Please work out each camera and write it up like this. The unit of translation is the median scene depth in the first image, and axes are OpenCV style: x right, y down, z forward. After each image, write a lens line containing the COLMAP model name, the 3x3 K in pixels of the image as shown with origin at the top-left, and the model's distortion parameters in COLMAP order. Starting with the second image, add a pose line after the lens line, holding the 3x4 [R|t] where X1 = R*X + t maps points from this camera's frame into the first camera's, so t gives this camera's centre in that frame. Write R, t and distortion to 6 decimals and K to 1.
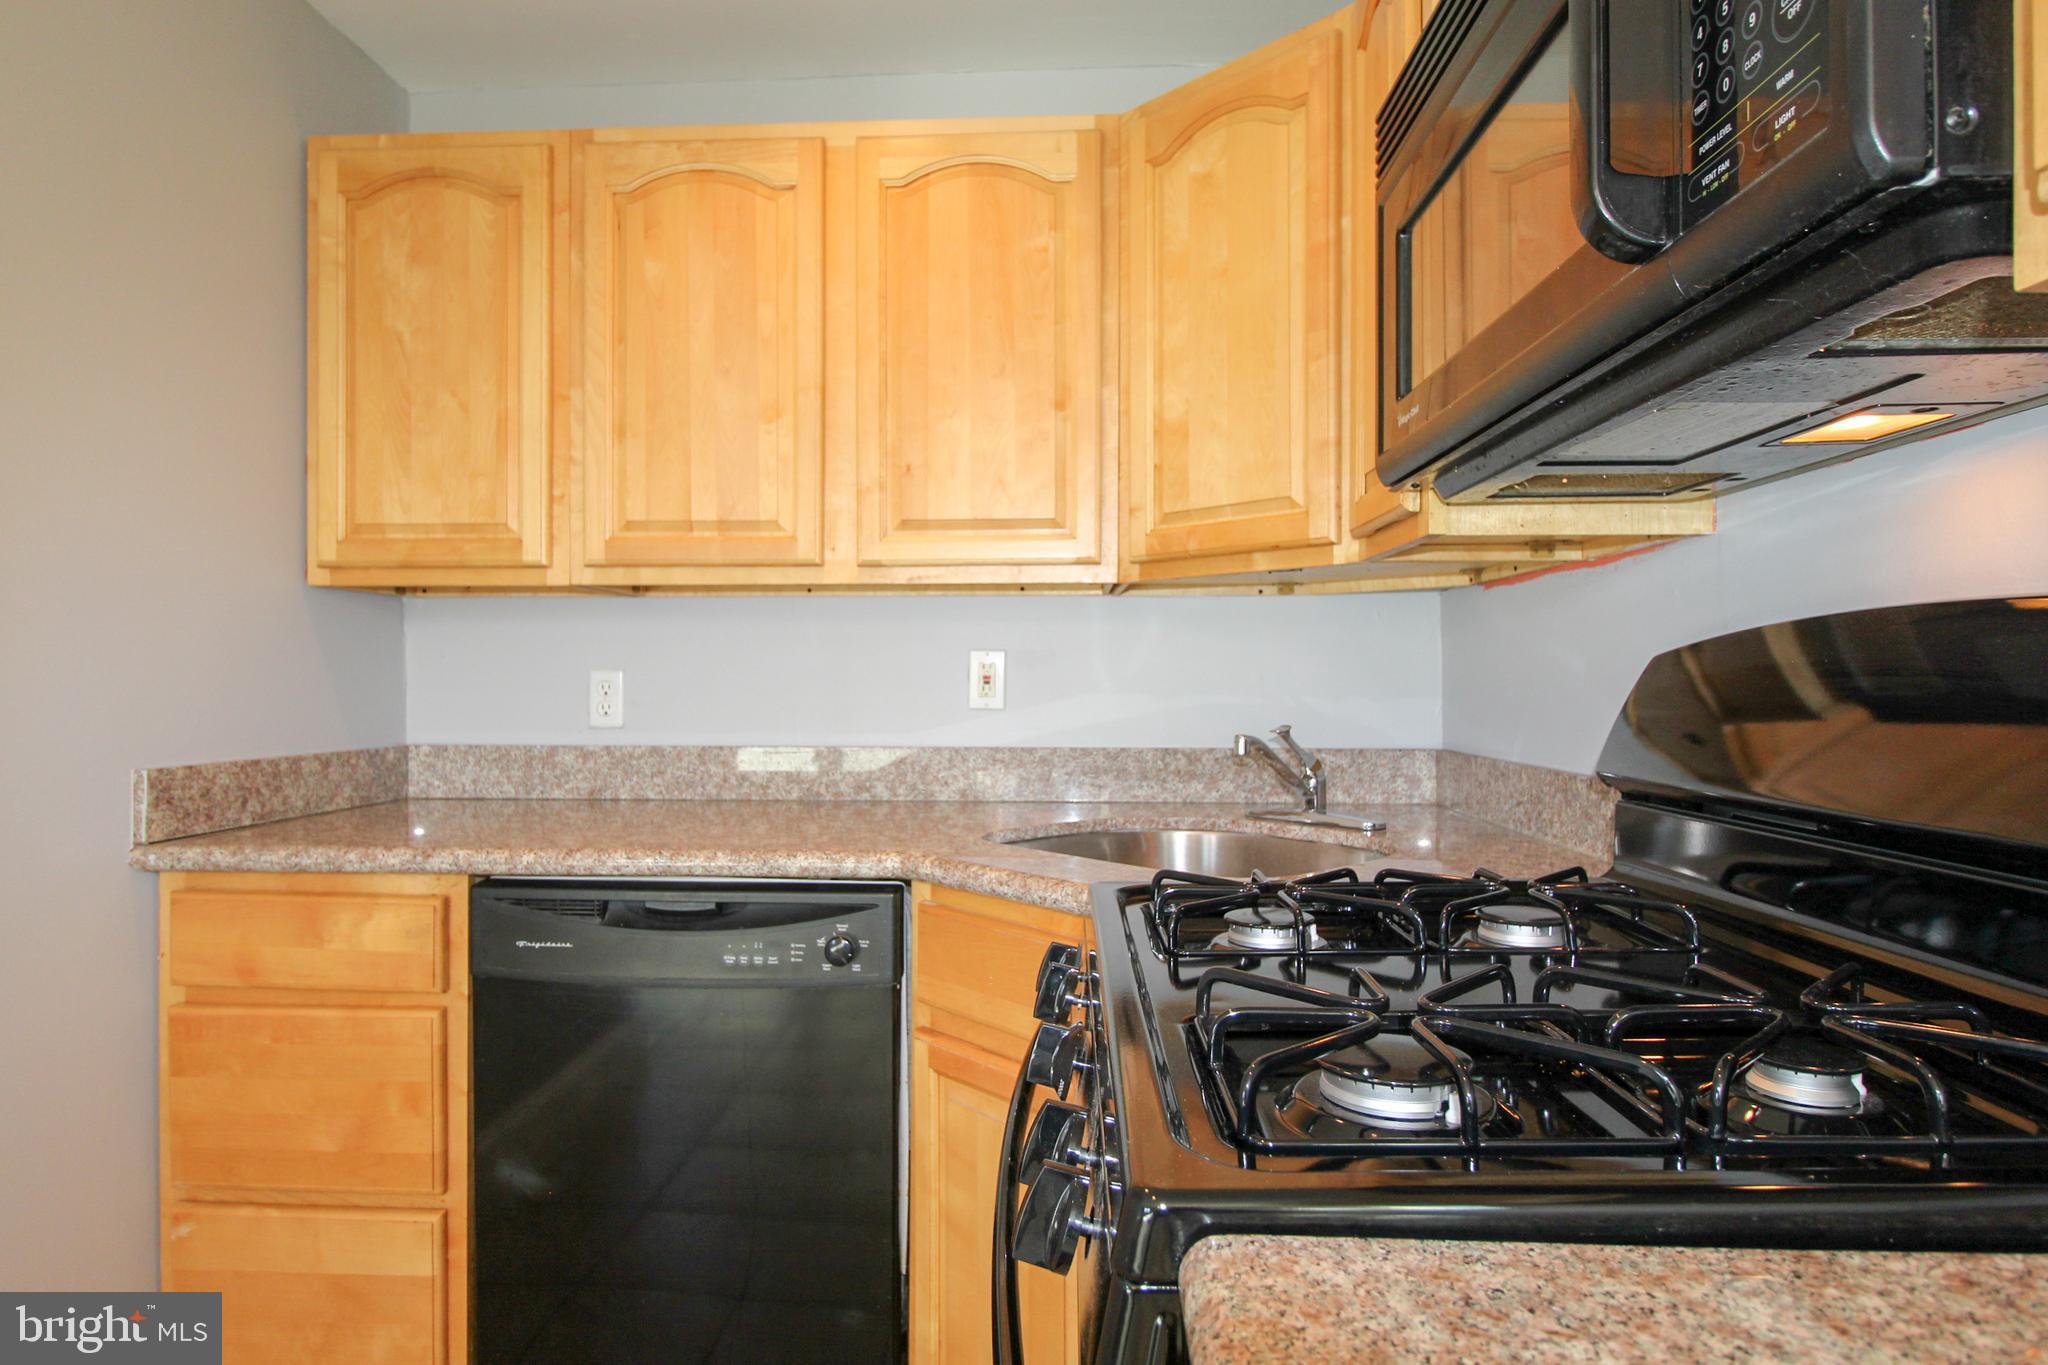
lens RADIAL K [[1124.1, 0, 1017.3], [0, 1124.1, 687.1], [0, 0, 1]] dist [0.001076, -0.000844]
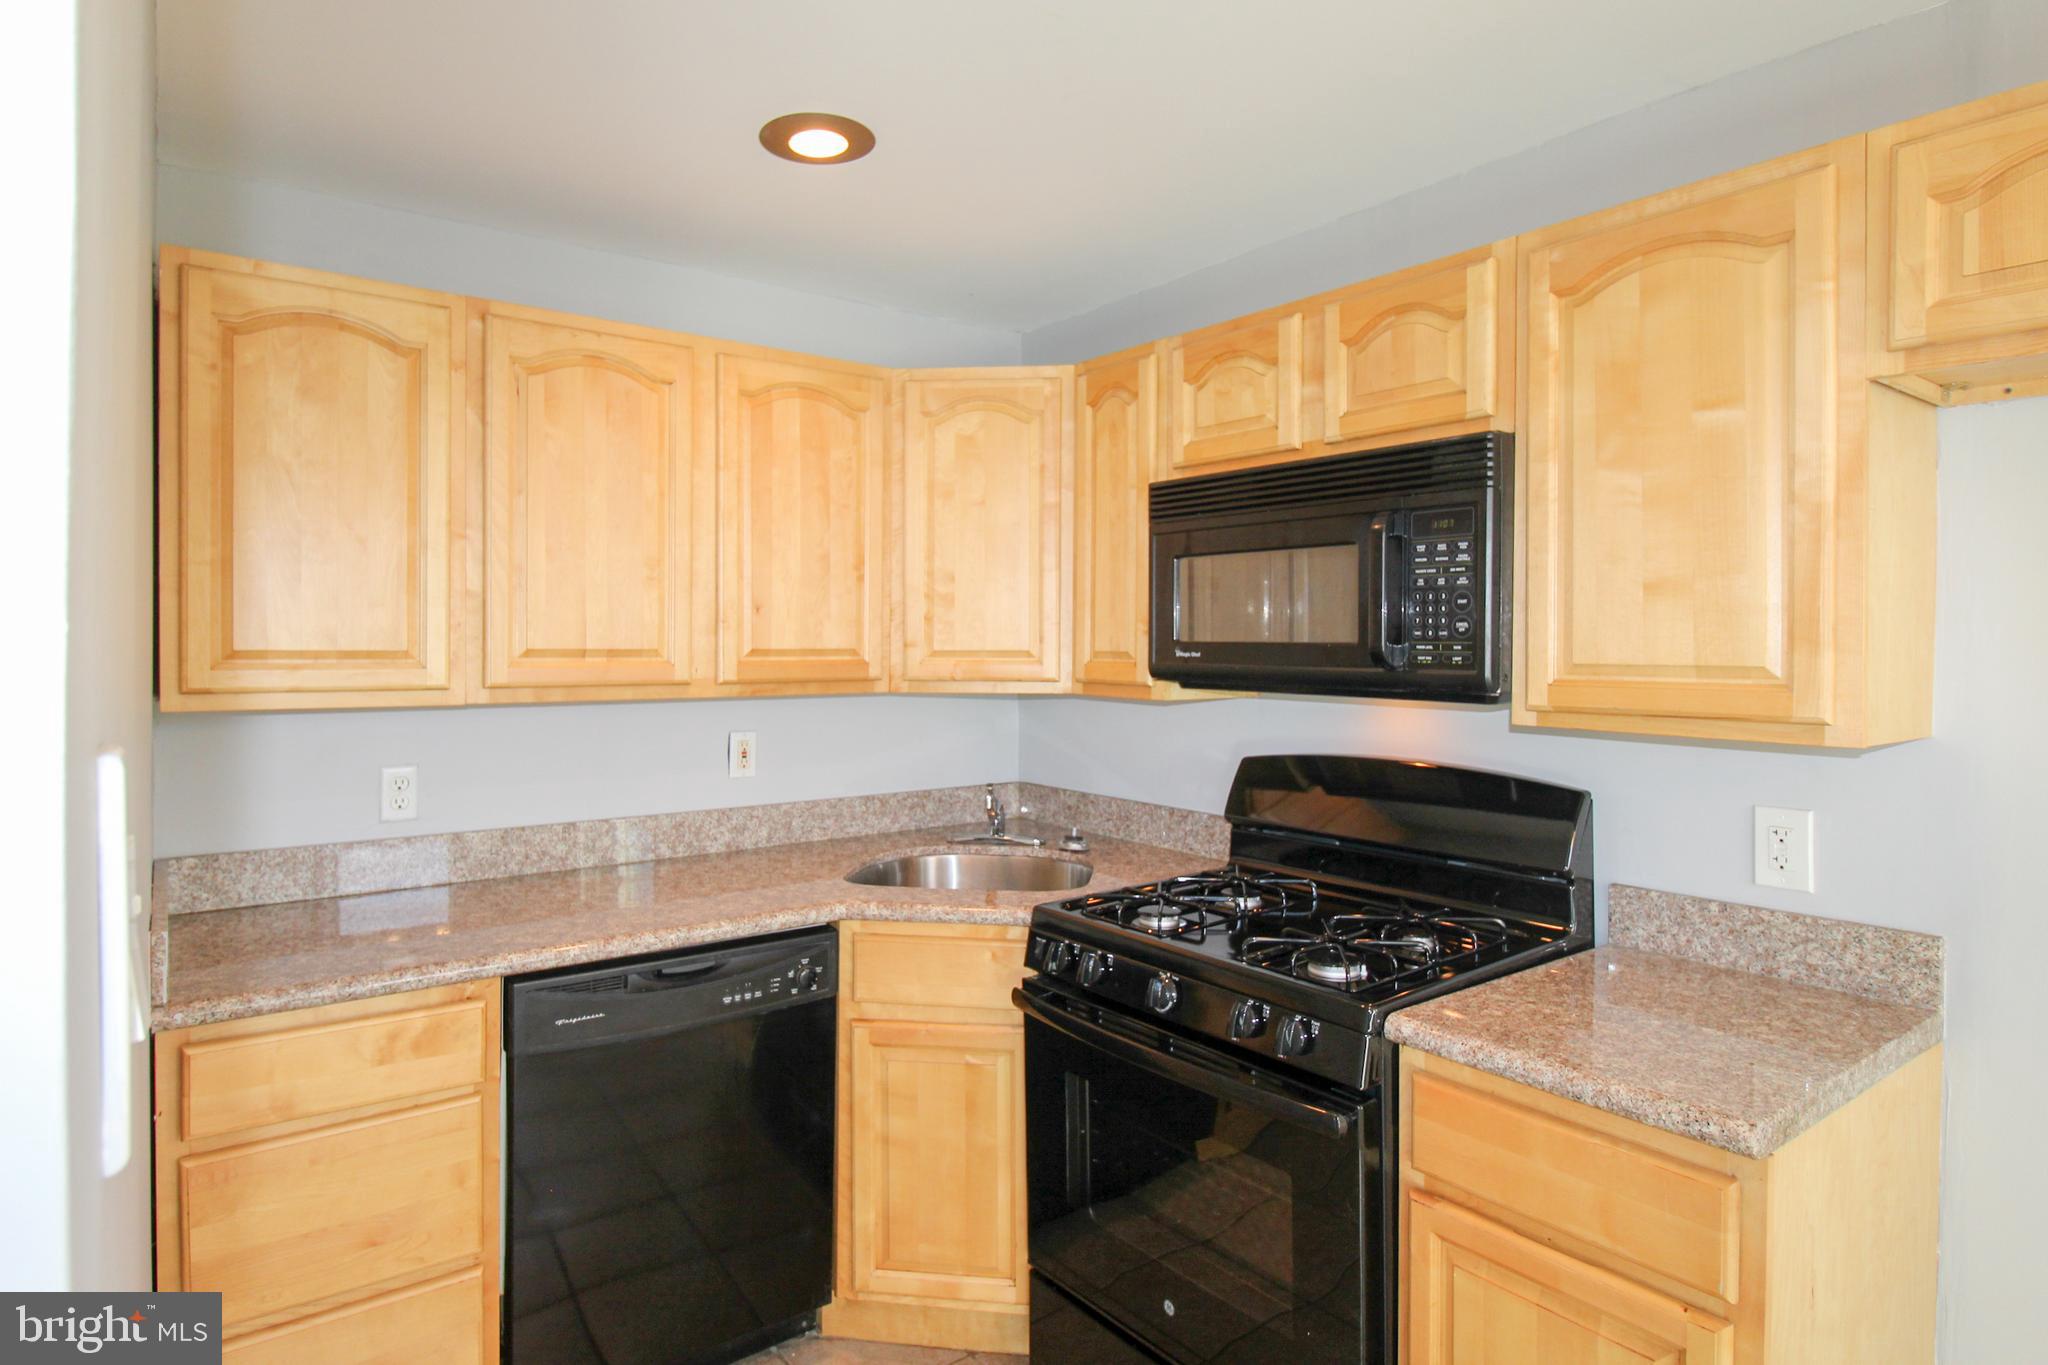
lens RADIAL K [[1123.8, 0, 1019.6], [0, 1123.8, 652.5], [0, 0, 1]] dist [0.003430, -0.012111]
pose [[0.765363, -0.004764, 0.643581, -0.708466], [-0.000868, 0.999964, 0.008435, -0.155058], [-0.643598, -0.007014, 0.765331, -0.212190]]
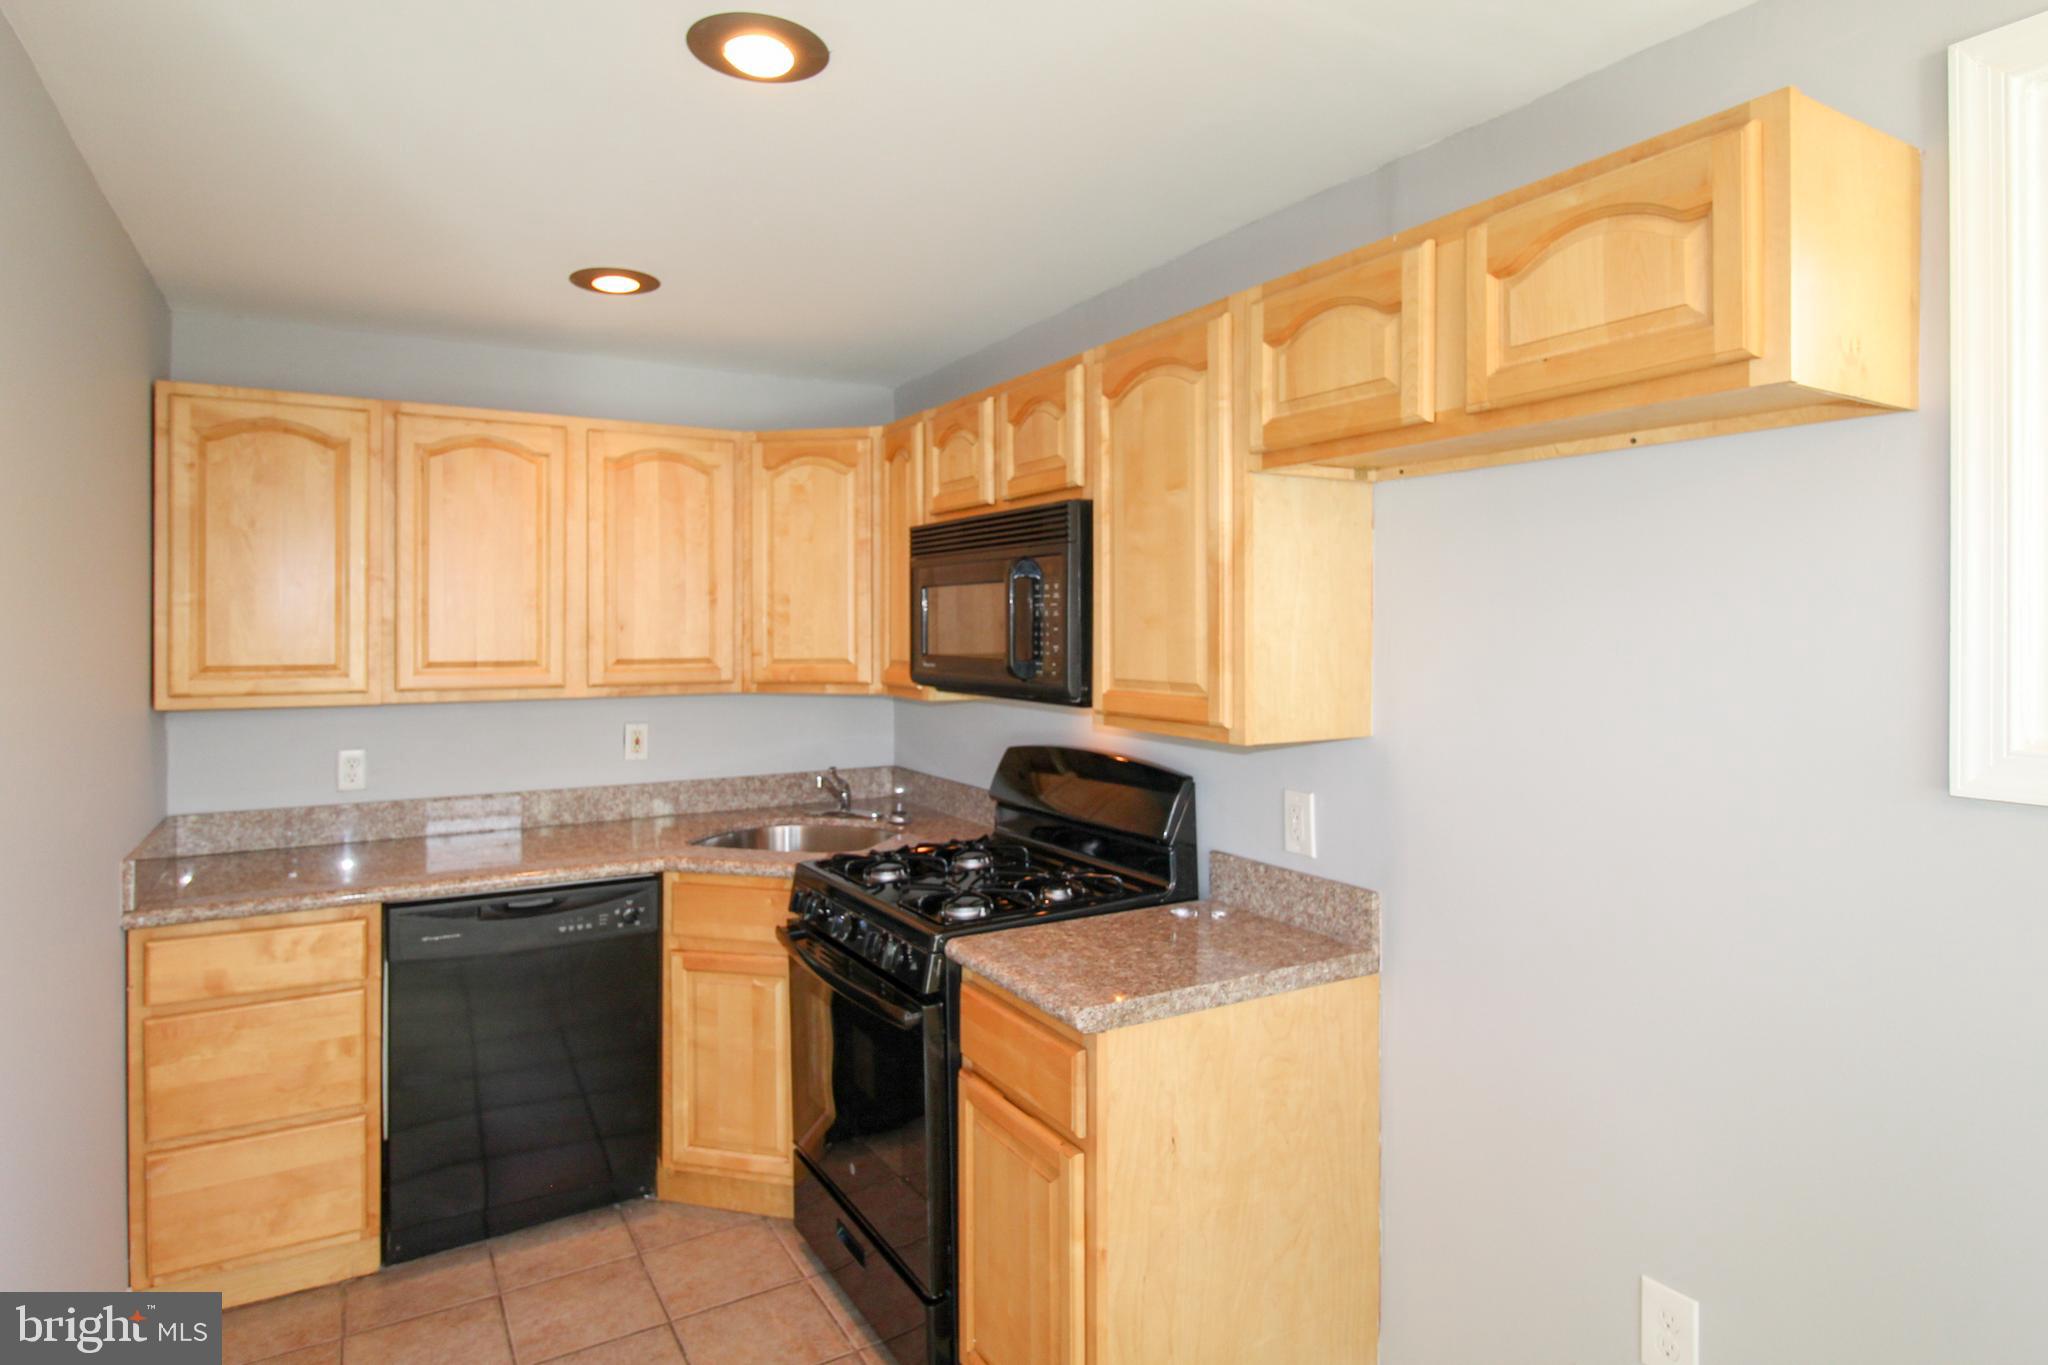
lens RADIAL K [[1119.7, 0, 1028.1], [0, 1119.7, 624.0], [0, 0, 1]] dist [0.002758, -0.010678]
pose [[0.831955, -0.000860, 0.554842, -0.518945], [0.003854, 0.999984, -0.004228, -0.190975], [-0.554829, 0.005656, 0.831945, -0.734027]]
